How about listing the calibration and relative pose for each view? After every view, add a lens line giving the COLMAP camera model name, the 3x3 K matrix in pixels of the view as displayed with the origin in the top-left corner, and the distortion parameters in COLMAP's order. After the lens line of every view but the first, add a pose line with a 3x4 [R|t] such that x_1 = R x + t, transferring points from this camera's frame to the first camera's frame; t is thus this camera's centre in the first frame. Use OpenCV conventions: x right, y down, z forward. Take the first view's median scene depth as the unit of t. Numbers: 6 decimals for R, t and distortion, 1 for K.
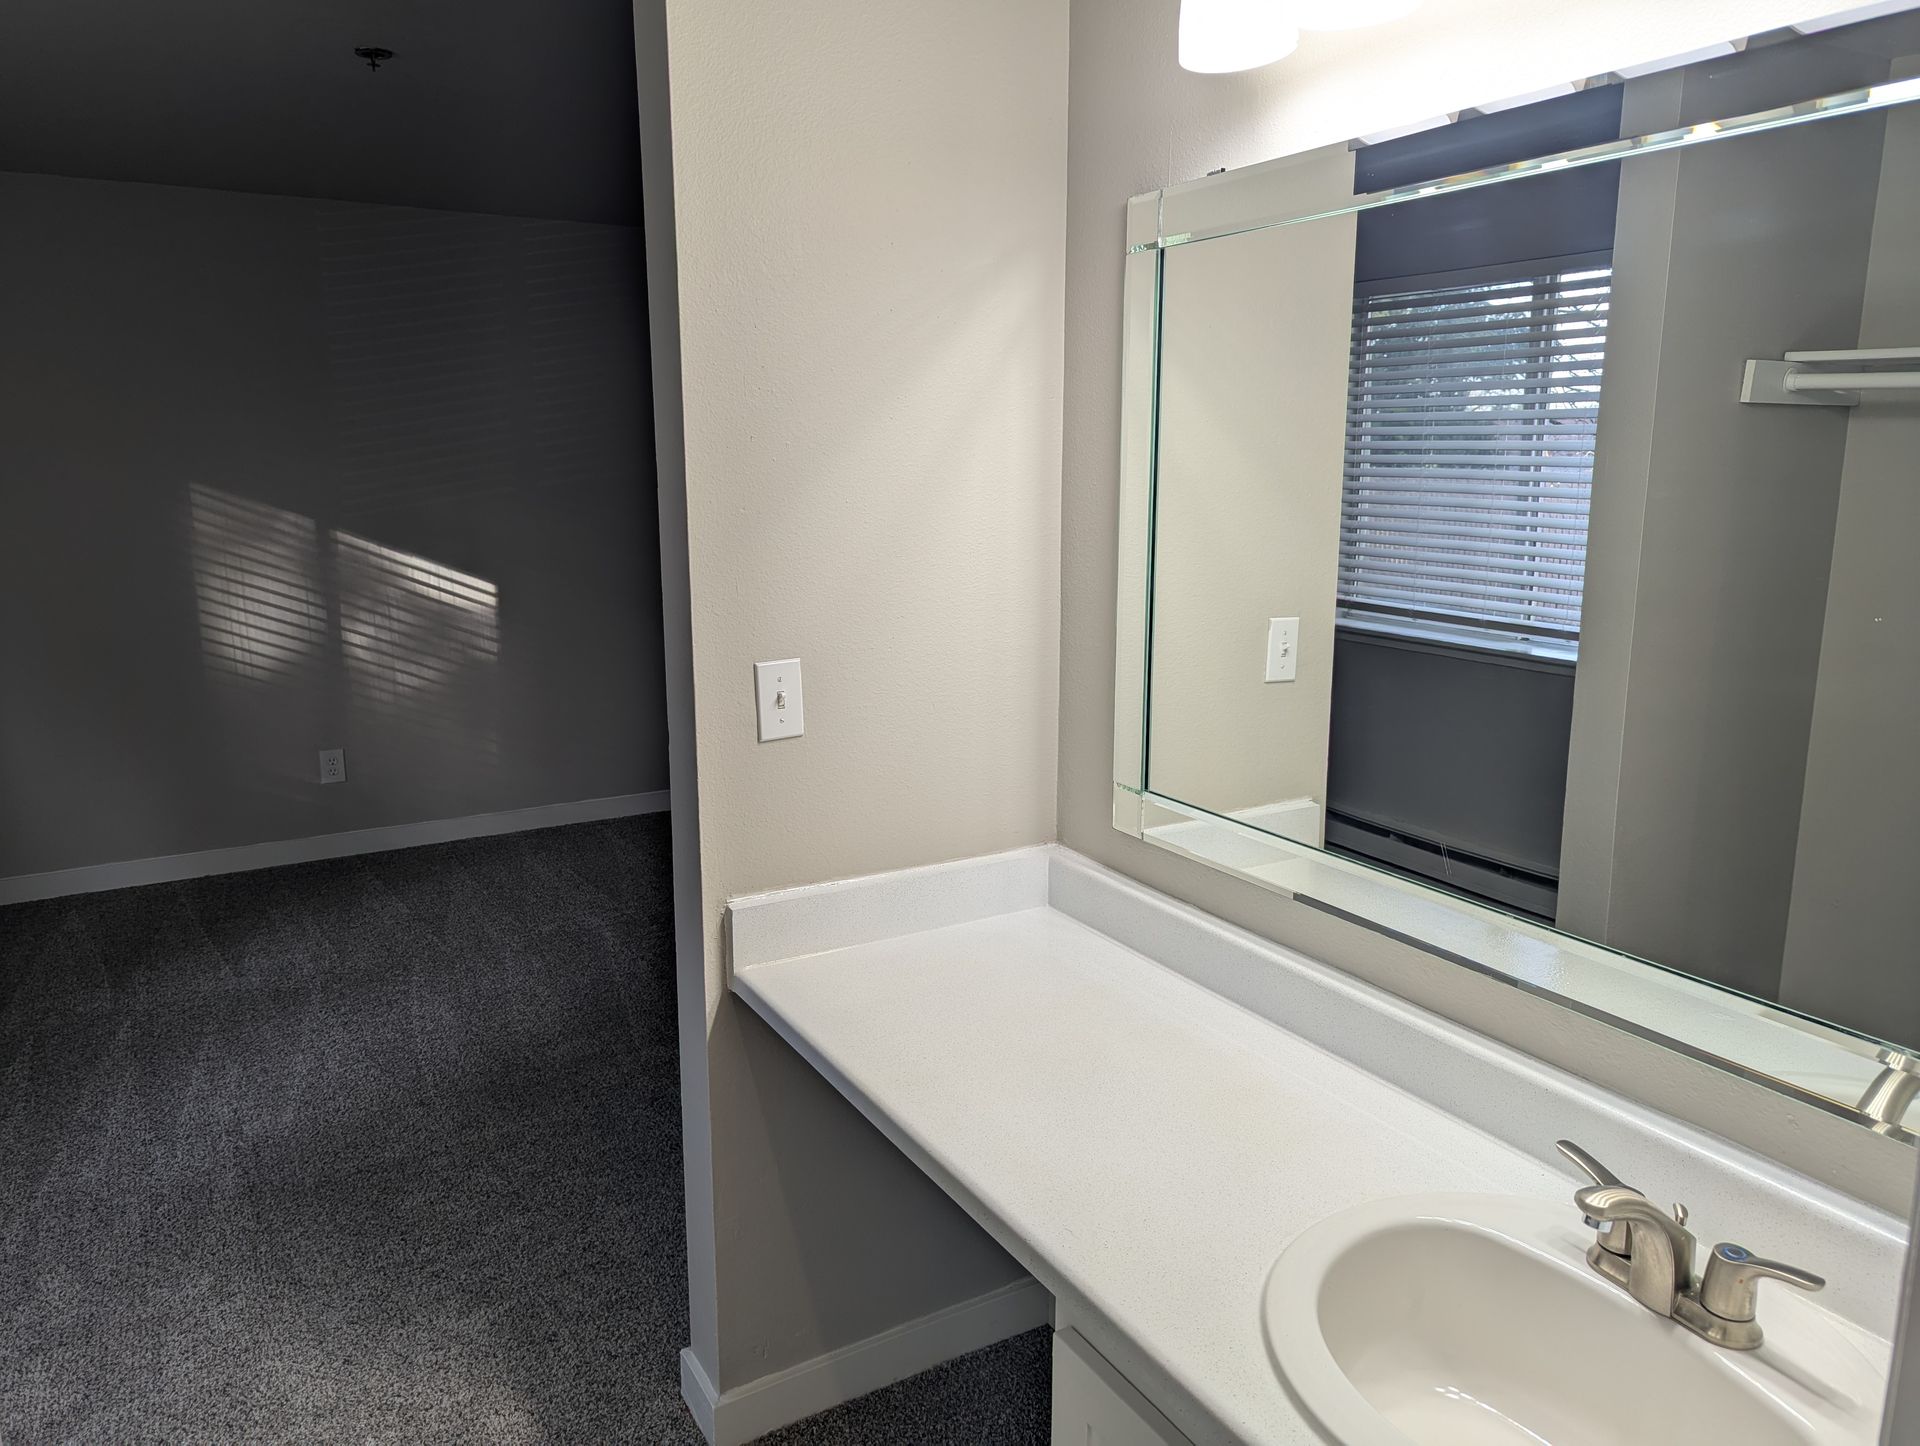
lens RADIAL K [[1358.0, 0, 963.1], [0, 1358.0, 709.5], [0, 0, 1]] dist [0.052713, -0.045280]
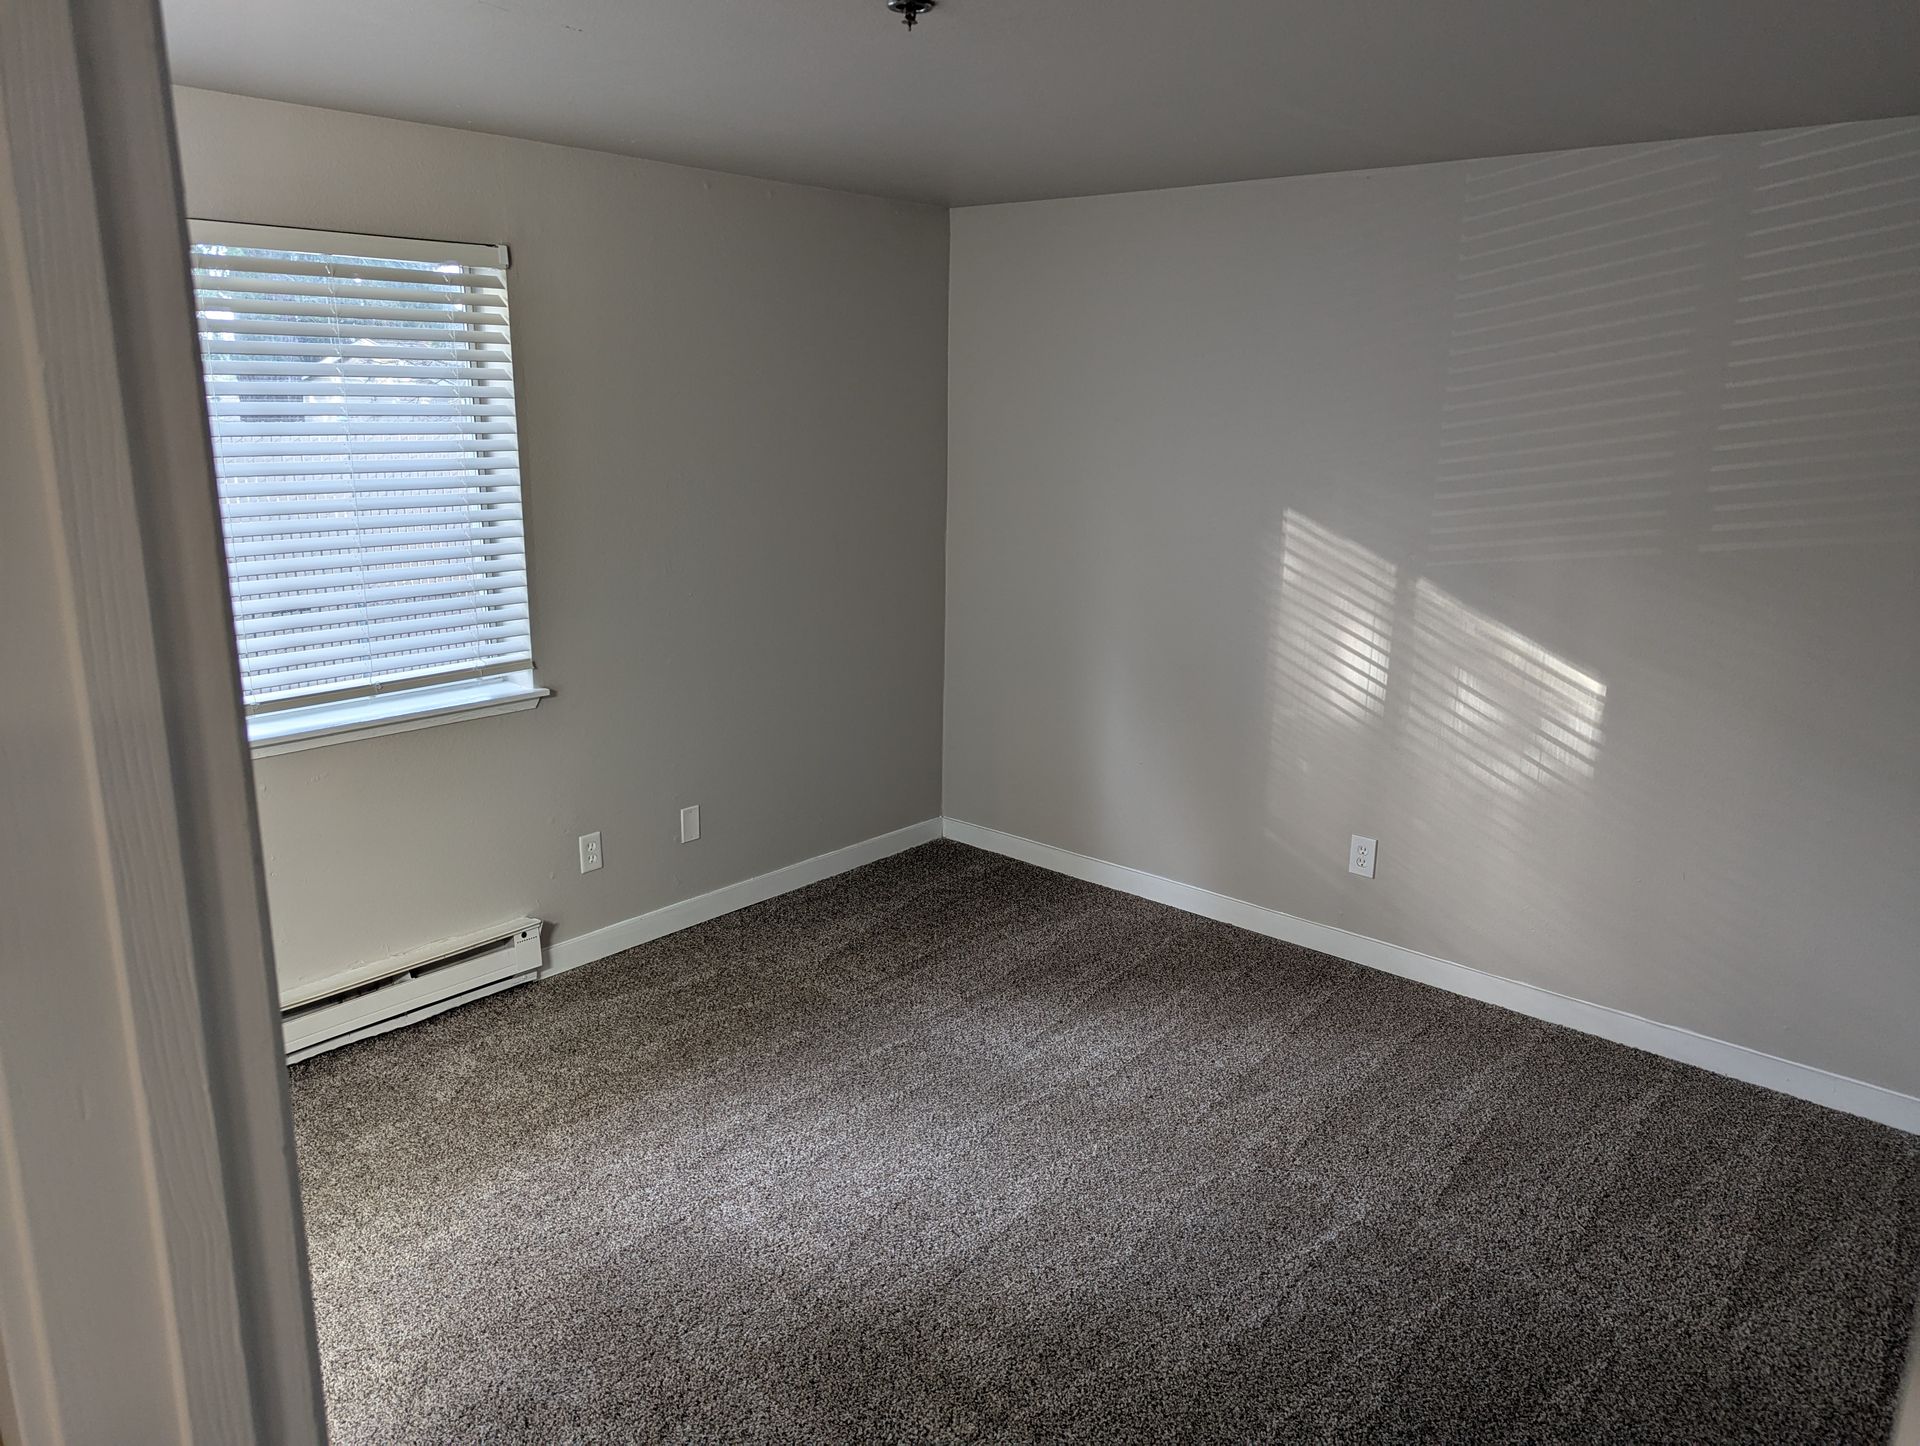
lens RADIAL K [[1350.4, 0, 986.8], [0, 1350.4, 710.3], [0, 0, 1]] dist [0.054784, -0.051577]
pose [[0.319955, 0.233897, -0.918107, 0.315250], [-0.197220, 0.964262, 0.176925, -0.223729], [0.926679, 0.124461, 0.354650, 0.745097]]
